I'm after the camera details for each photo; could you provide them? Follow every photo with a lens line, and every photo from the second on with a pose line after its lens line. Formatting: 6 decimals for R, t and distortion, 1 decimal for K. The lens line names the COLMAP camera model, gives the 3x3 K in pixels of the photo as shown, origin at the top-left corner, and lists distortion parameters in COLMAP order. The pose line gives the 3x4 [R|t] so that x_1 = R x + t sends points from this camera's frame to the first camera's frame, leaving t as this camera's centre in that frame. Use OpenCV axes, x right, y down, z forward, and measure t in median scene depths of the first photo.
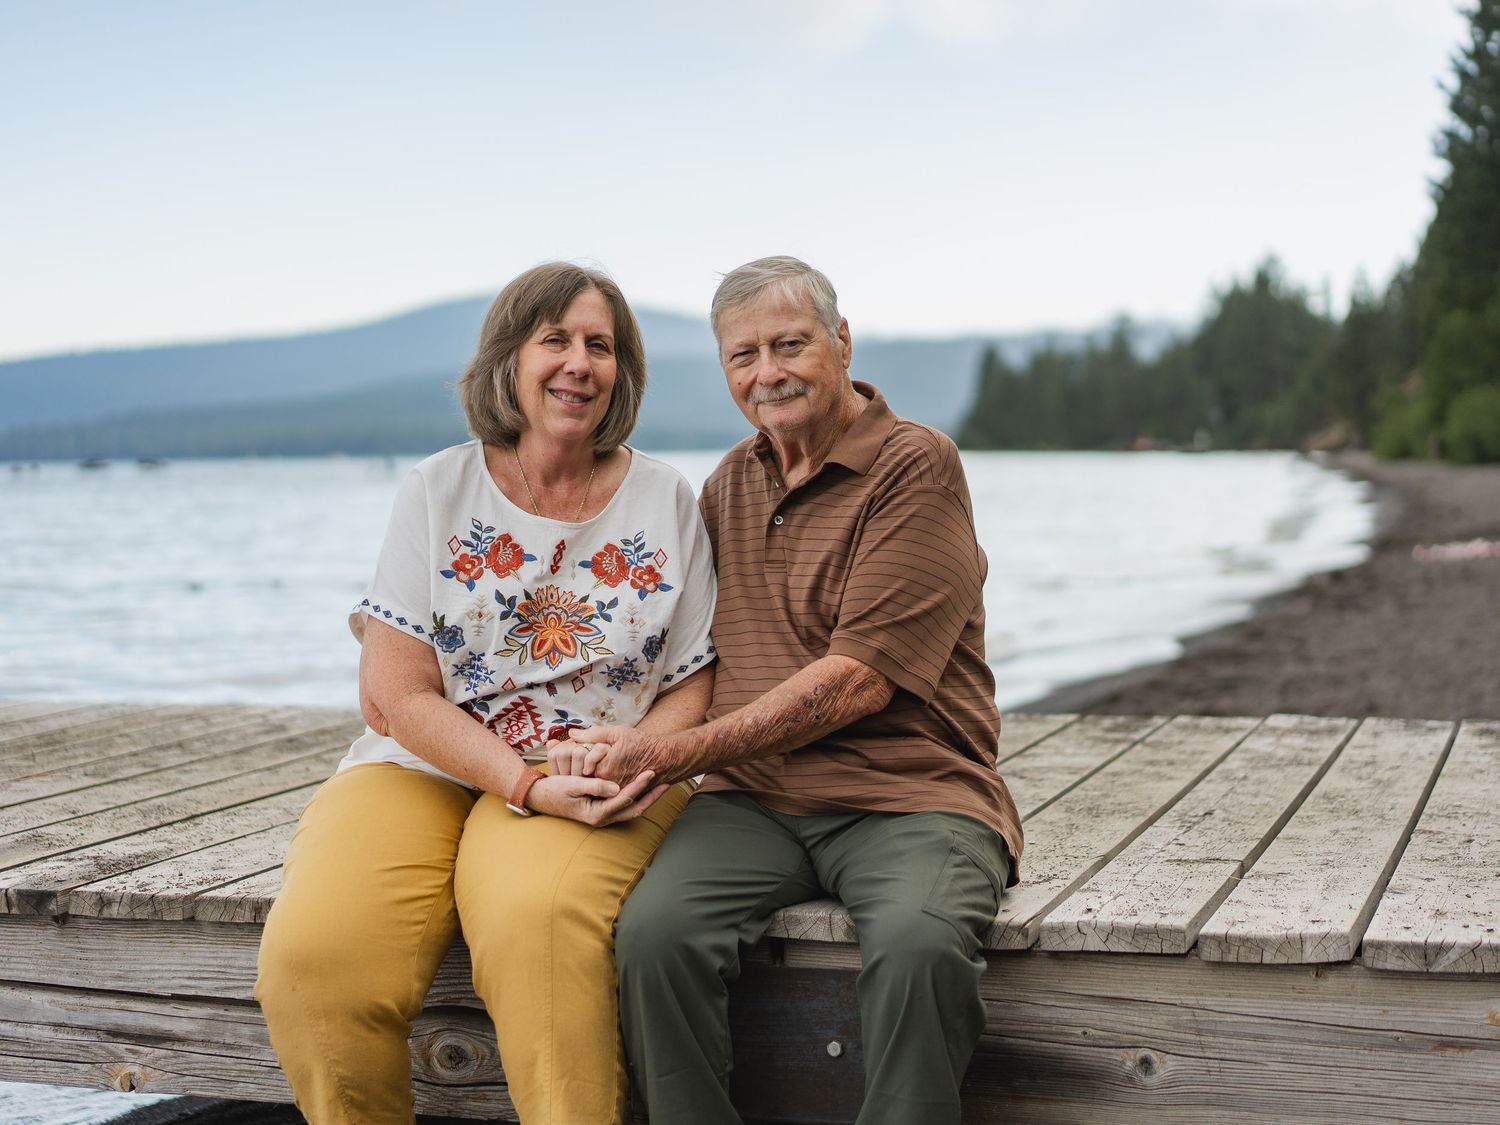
lens RADIAL K [[2442.4, 0, 750.0], [0, 2442.4, 562.5], [0, 0, 1]] dist [-0.035569, 0.012524]
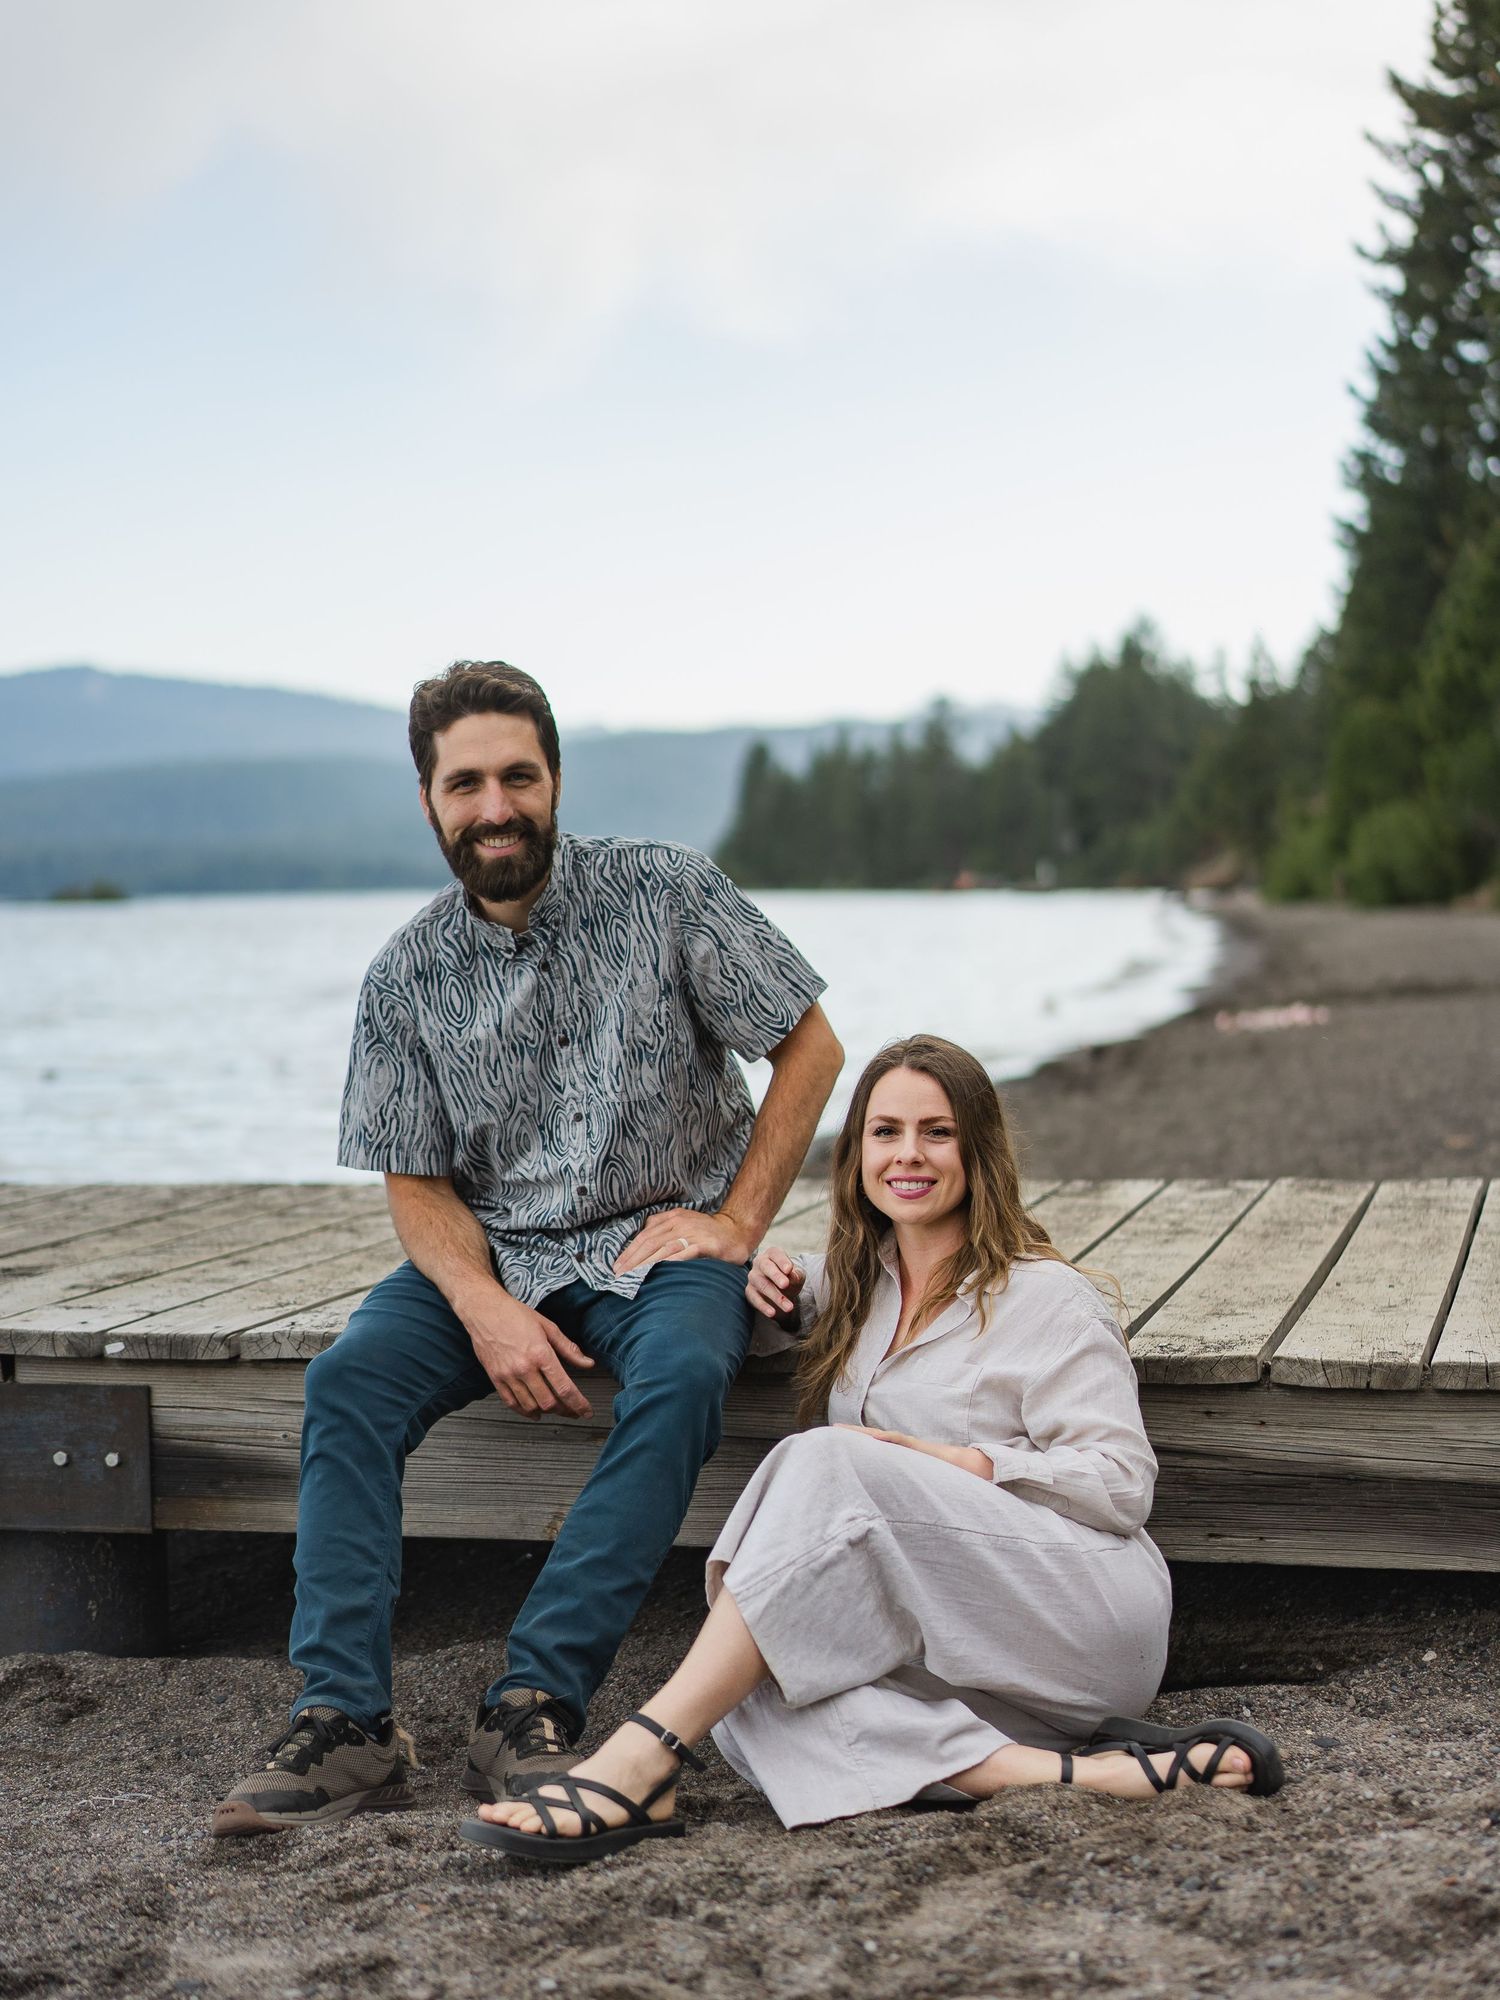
lens RADIAL K [[3426.2, 0, 694.8], [0, 3426.2, 1038.9], [0, 0, 1]] dist [-0.024620, -0.061379]
pose [[0.996815, -0.005480, 0.079566, 0.171508], [0.005672, 0.999982, -0.002184, 0.017969], [-0.079553, 0.002628, 0.996827, -0.459128]]
